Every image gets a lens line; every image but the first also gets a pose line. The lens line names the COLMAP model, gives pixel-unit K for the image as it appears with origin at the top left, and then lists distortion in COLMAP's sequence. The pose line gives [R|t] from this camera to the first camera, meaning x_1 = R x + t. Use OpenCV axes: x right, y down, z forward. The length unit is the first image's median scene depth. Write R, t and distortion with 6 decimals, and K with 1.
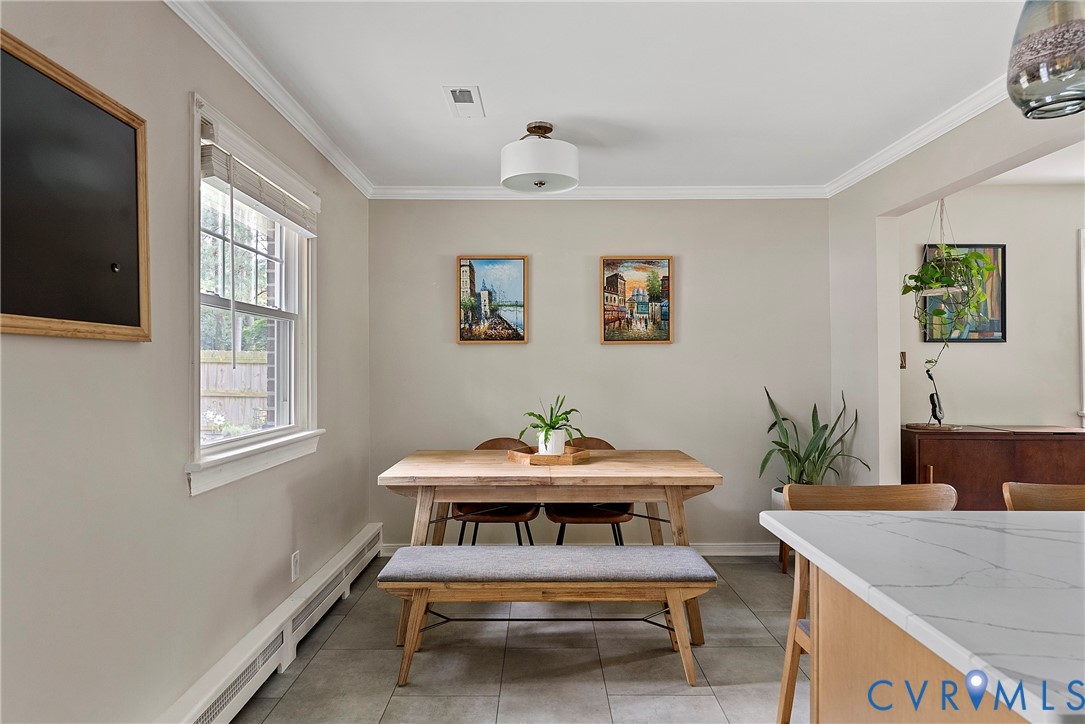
lens RADIAL K [[660.6, 0, 542.5], [0, 660.6, 362.0], [0, 0, 1]] dist [-0.000771, -0.000010]
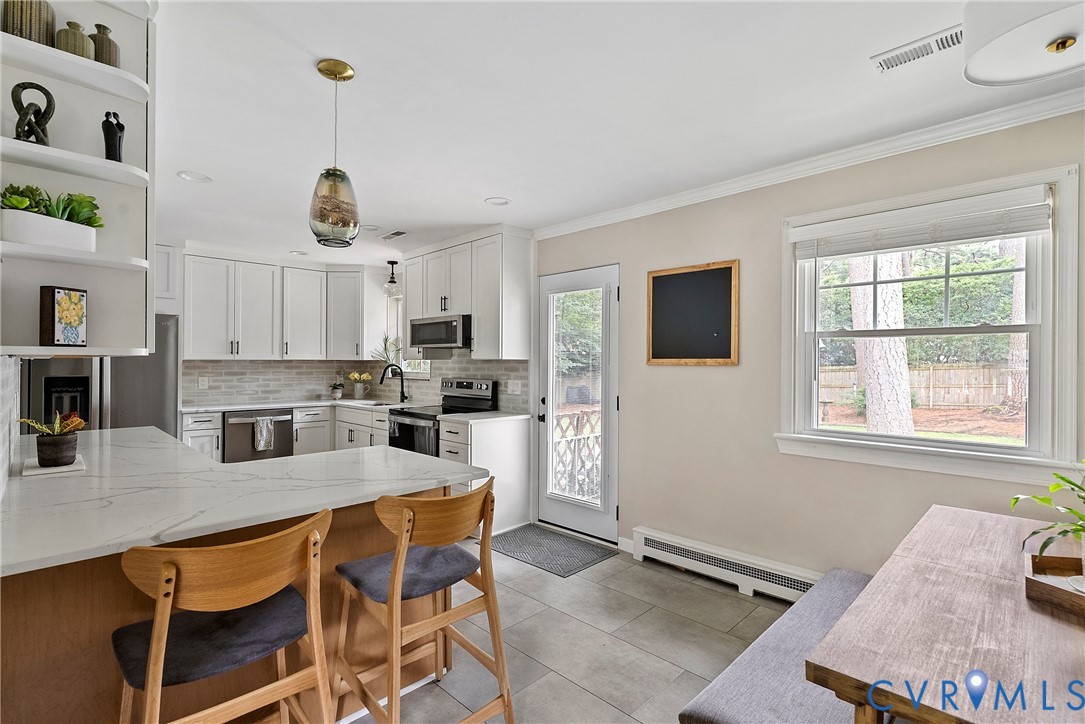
lens RADIAL K [[509.9, 0, 542.5], [0, 509.9, 362.0], [0, 0, 1]] dist [-0.001203, -0.000127]
pose [[-0.708682, -0.000417, -0.705528, 0.446302], [0.003749, 0.999983, -0.004356, -0.016655], [0.705518, -0.005732, -0.708668, 0.785998]]
